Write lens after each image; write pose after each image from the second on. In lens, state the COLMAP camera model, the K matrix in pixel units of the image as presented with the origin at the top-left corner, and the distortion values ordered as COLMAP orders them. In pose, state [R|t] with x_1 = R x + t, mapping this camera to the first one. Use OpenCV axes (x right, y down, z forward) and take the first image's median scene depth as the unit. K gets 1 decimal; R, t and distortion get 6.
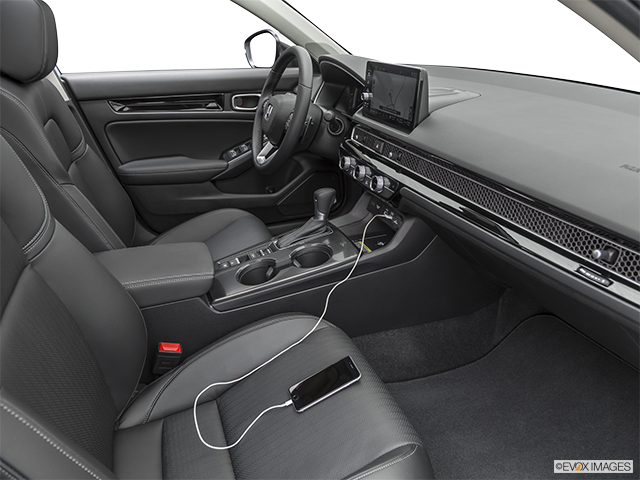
lens RADIAL K [[435.9, 0, 319.7], [0, 435.9, 229.3], [0, 0, 1]] dist [-0.011379, -0.003160]
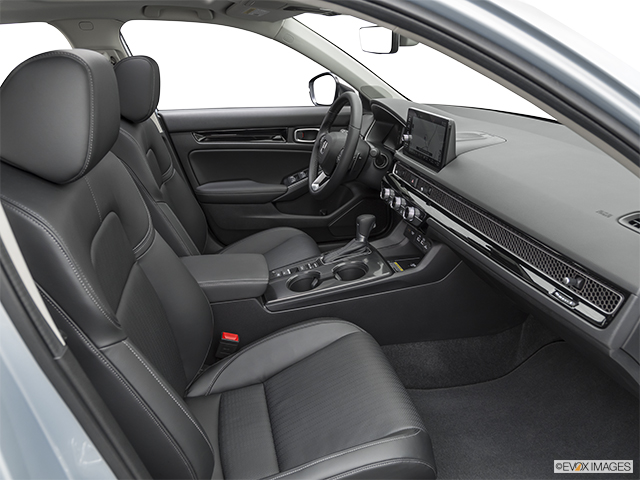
lens RADIAL K [[435.9, 0, 319.7], [0, 435.9, 229.3], [0, 0, 1]] dist [-0.011379, -0.003160]
pose [[0.989441, 0.054133, -0.134448, 0.047175], [-0.060457, 0.997227, -0.043405, 0.003085], [0.131726, 0.051075, 0.989970, -0.168779]]
